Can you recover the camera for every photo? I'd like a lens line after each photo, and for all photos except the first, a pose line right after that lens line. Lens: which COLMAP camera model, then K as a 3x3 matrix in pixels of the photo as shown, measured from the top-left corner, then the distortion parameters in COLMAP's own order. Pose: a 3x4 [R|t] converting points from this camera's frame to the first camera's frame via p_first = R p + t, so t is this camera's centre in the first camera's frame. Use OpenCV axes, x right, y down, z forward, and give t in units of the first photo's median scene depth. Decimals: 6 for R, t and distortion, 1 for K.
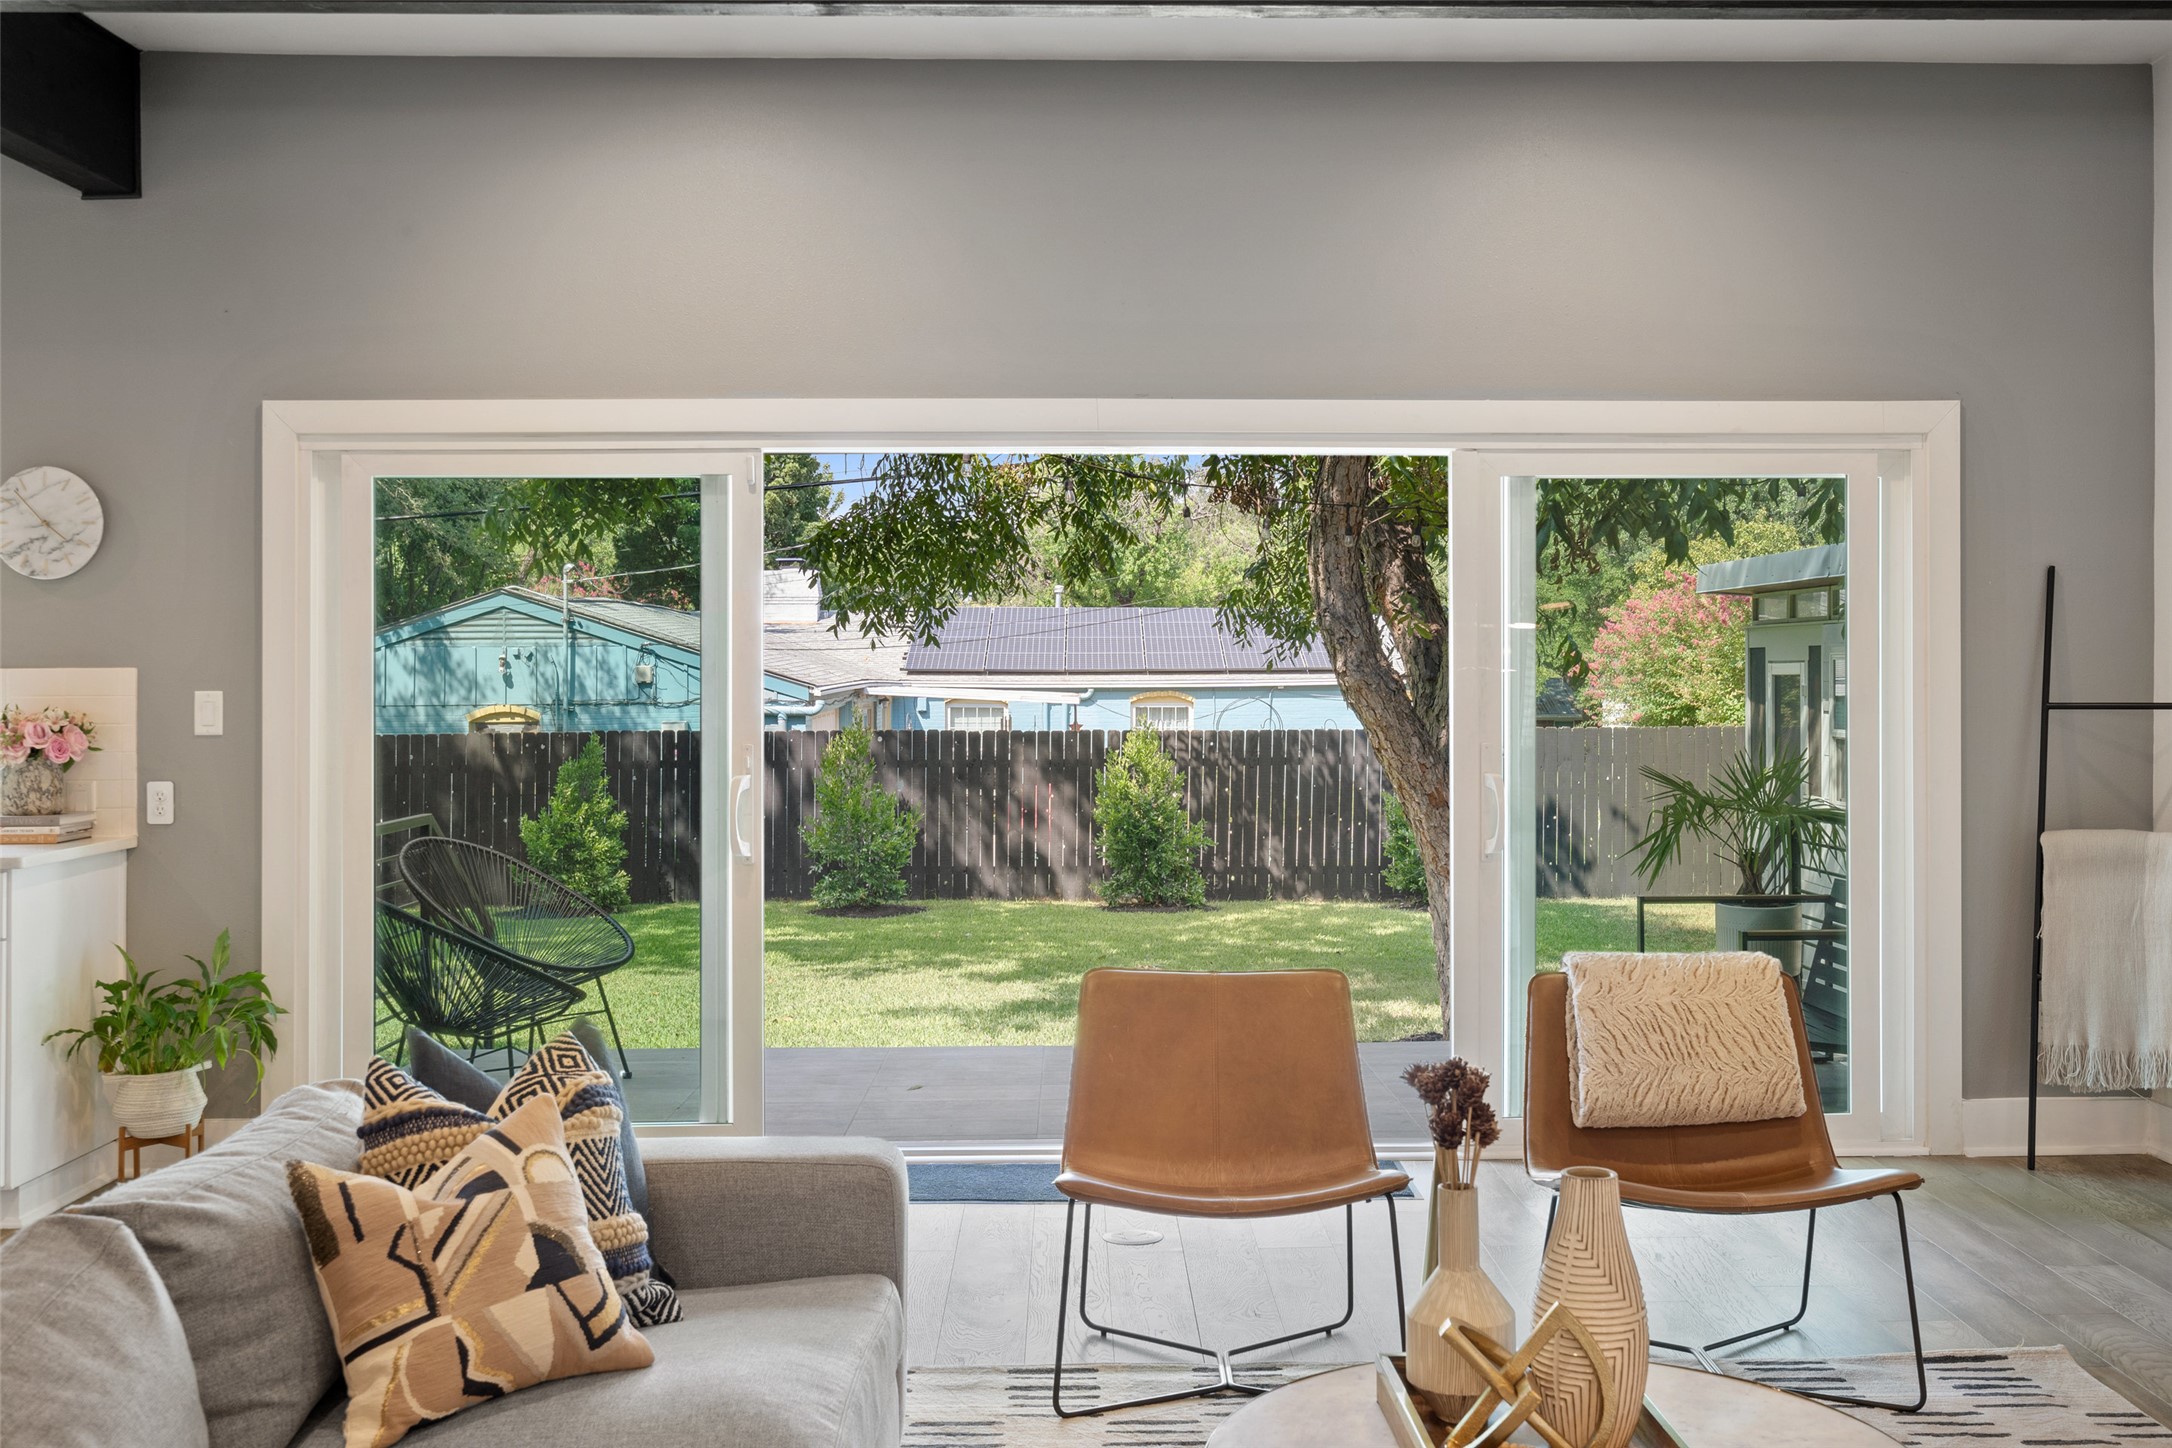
lens RADIAL K [[2197.2, 0, 1086.0], [0, 2197.2, 724.0], [0, 0, 1]] dist [-0.000203, -0.000571]
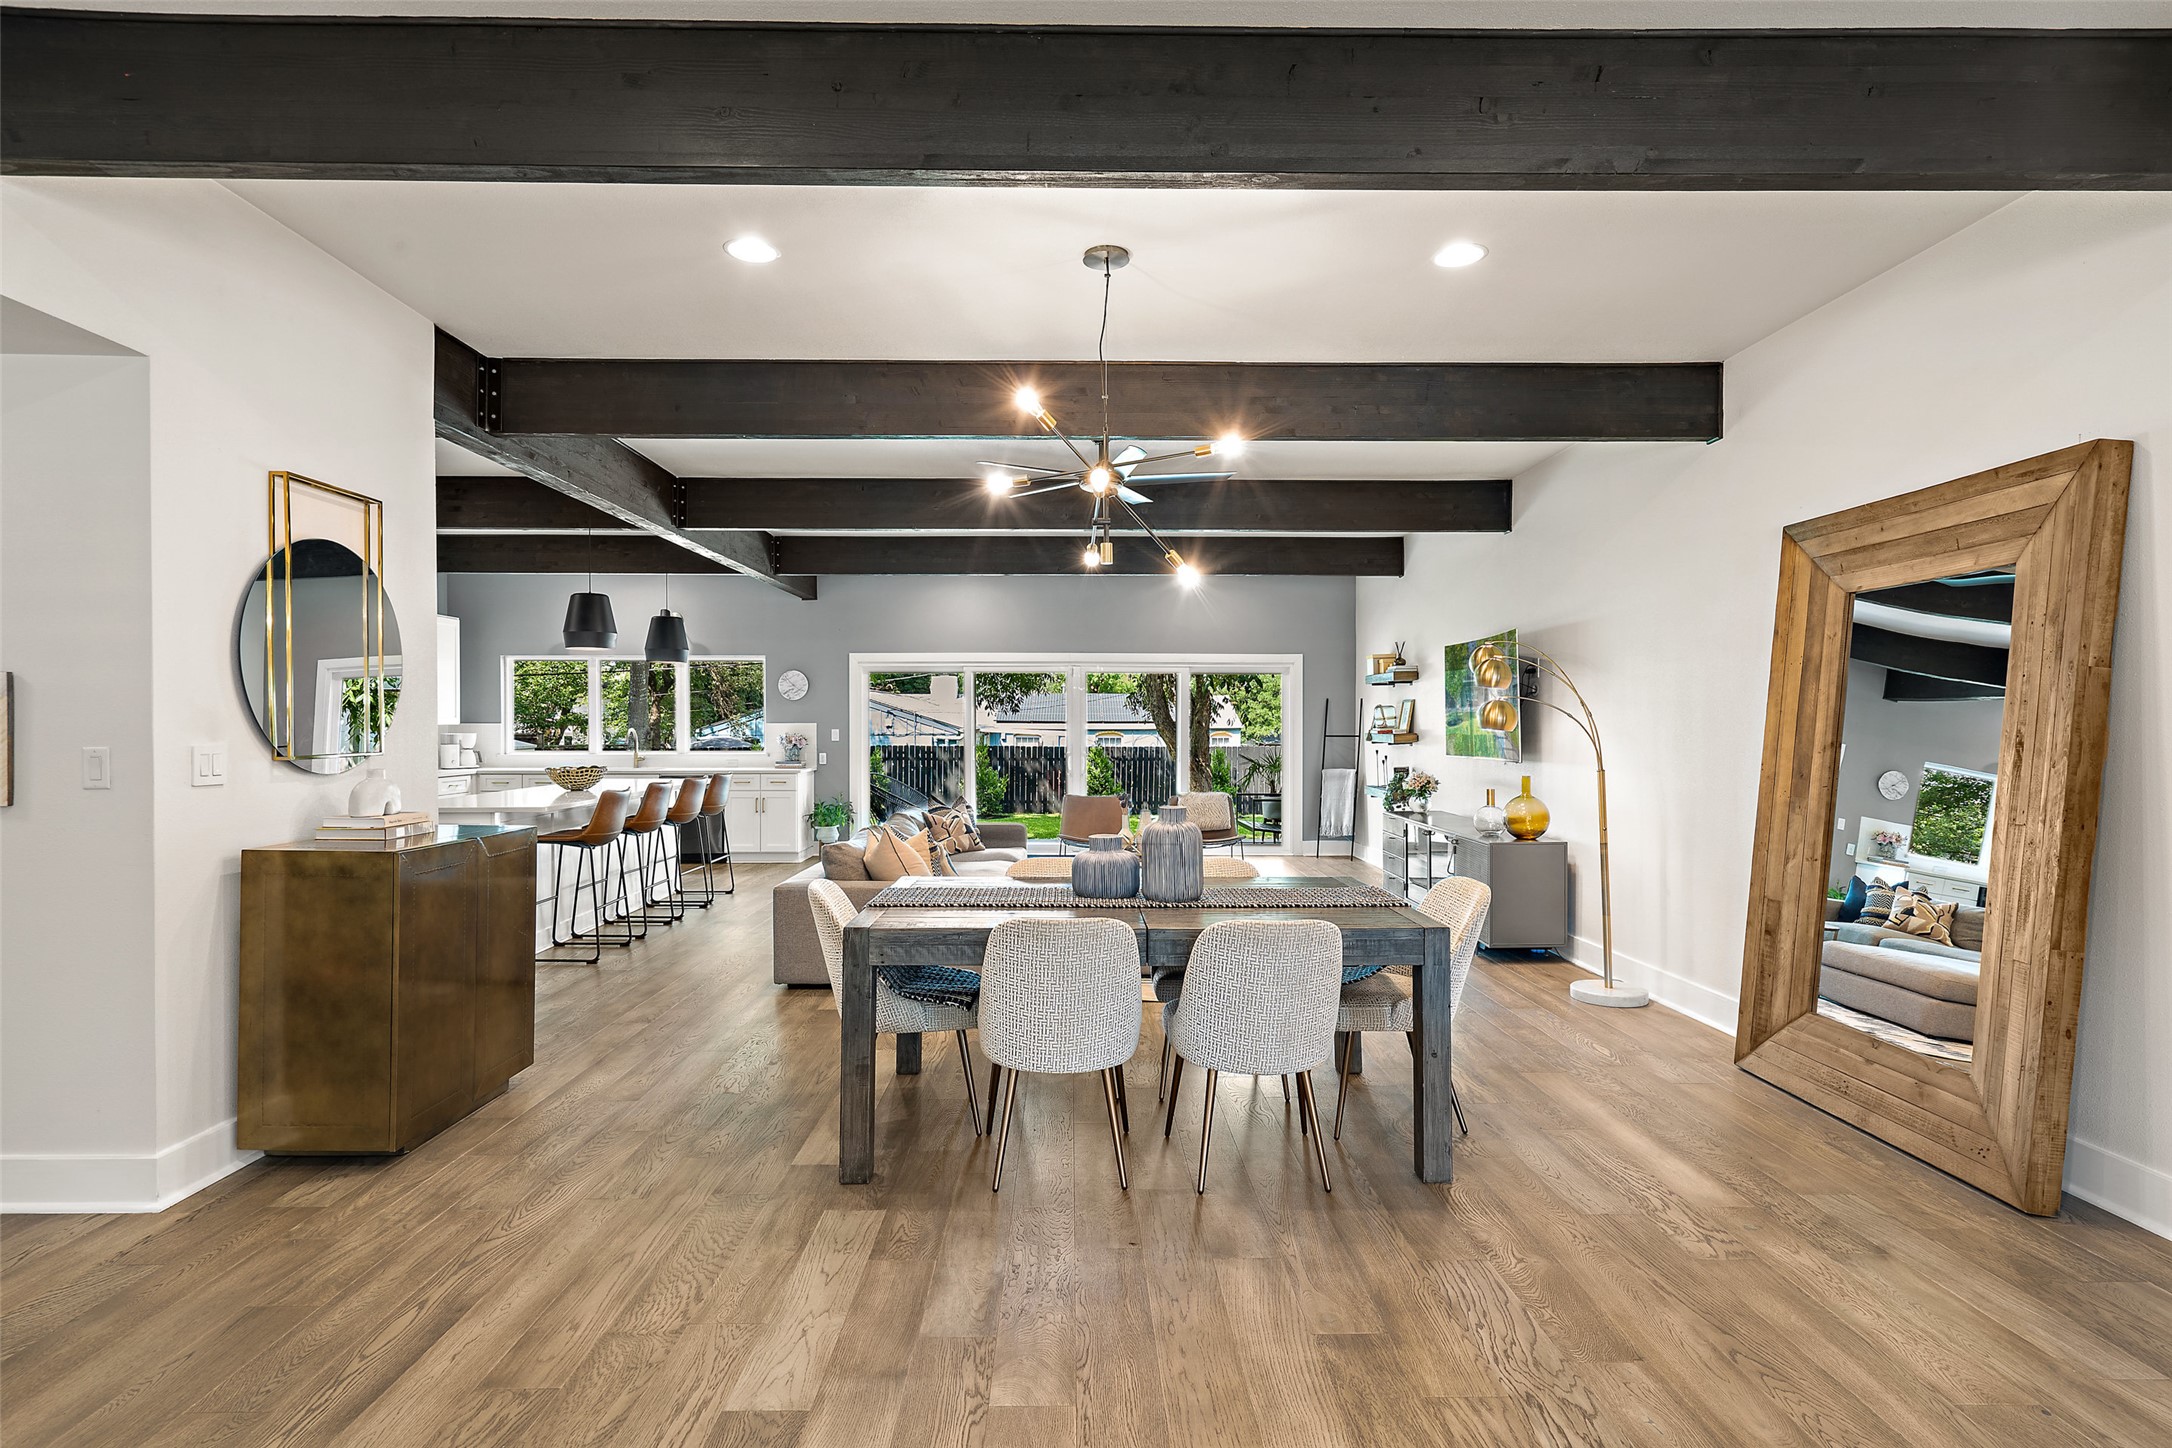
lens RADIAL K [[1056.6, 0, 1086.0], [0, 1056.6, 724.0], [0, 0, 1]] dist [-0.000936, -0.000181]
pose [[0.999957, 0.005153, 0.007692, 0.017858], [-0.004992, 0.999771, -0.020809, 0.010921], [-0.007798, 0.020769, 0.999754, -0.783434]]
